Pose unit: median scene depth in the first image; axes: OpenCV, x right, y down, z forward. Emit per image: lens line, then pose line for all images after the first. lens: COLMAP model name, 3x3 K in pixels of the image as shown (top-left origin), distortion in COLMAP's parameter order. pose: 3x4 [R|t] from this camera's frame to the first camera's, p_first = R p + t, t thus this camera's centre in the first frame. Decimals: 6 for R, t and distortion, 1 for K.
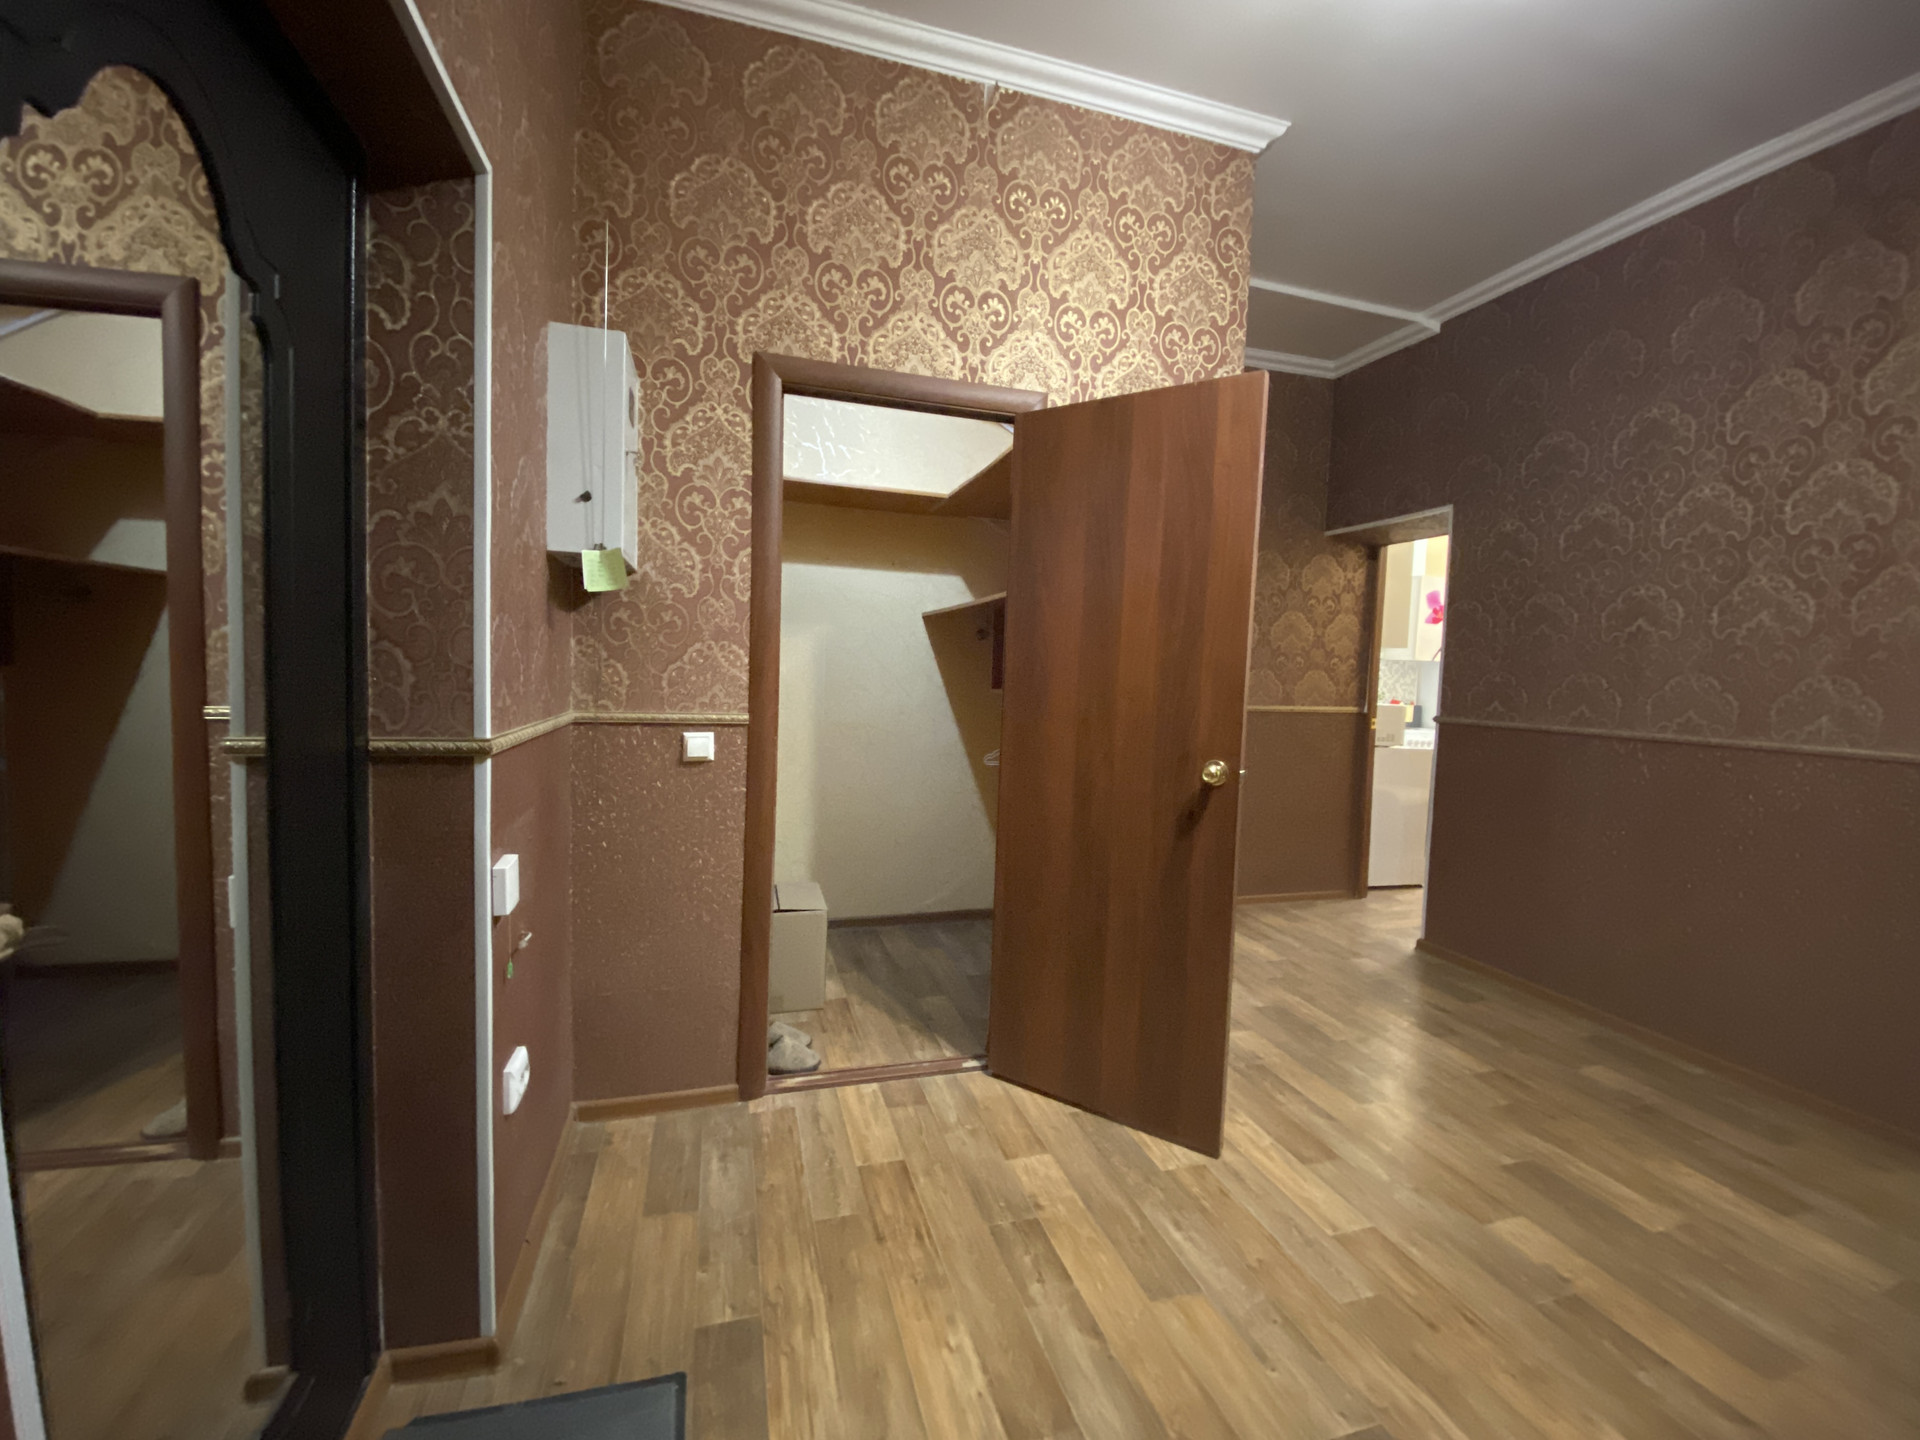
lens RADIAL K [[805.2, 0, 954.7], [0, 805.2, 722.1], [0, 0, 1]] dist [-0.004510, -0.009044]
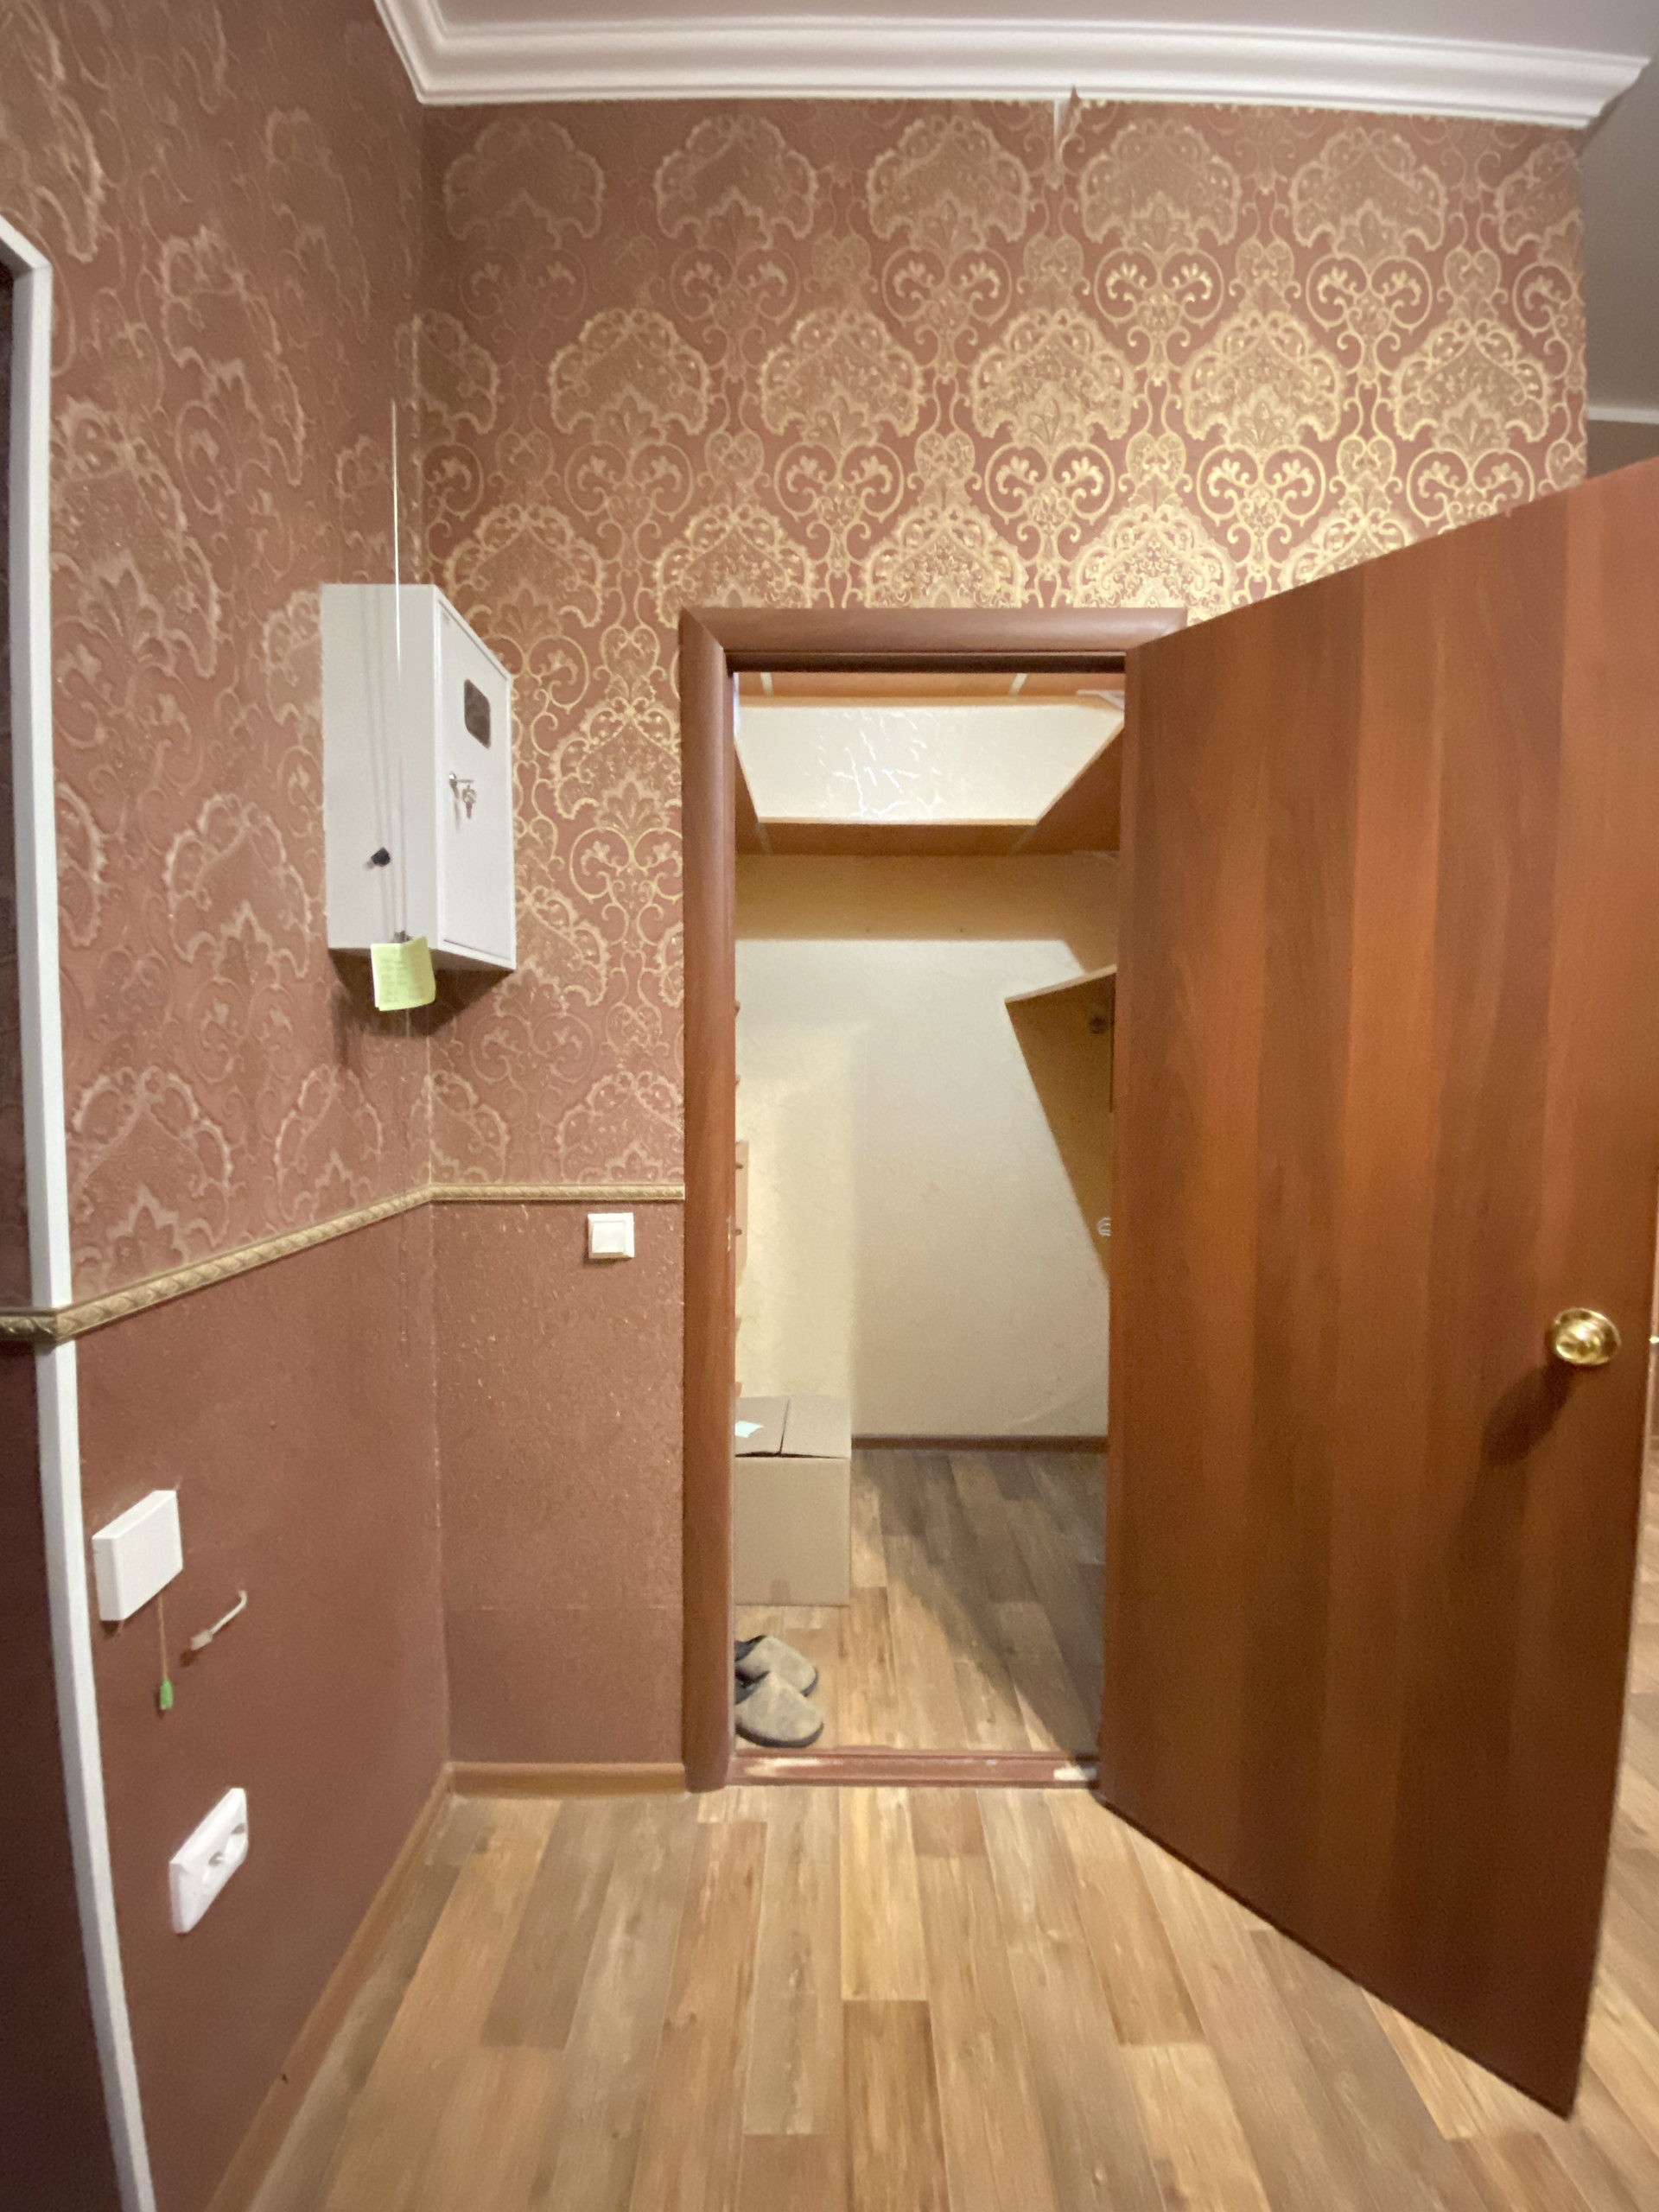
lens RADIAL K [[927.6, 0, 822.2], [0, 927.6, 1103.5], [0, 0, 1]] dist [-0.004510, -0.009044]
pose [[0.958469, -0.016570, -0.284713, 0.053366], [0.012367, 0.999786, -0.016556, -0.060774], [0.284927, 0.012348, 0.958470, 0.336537]]
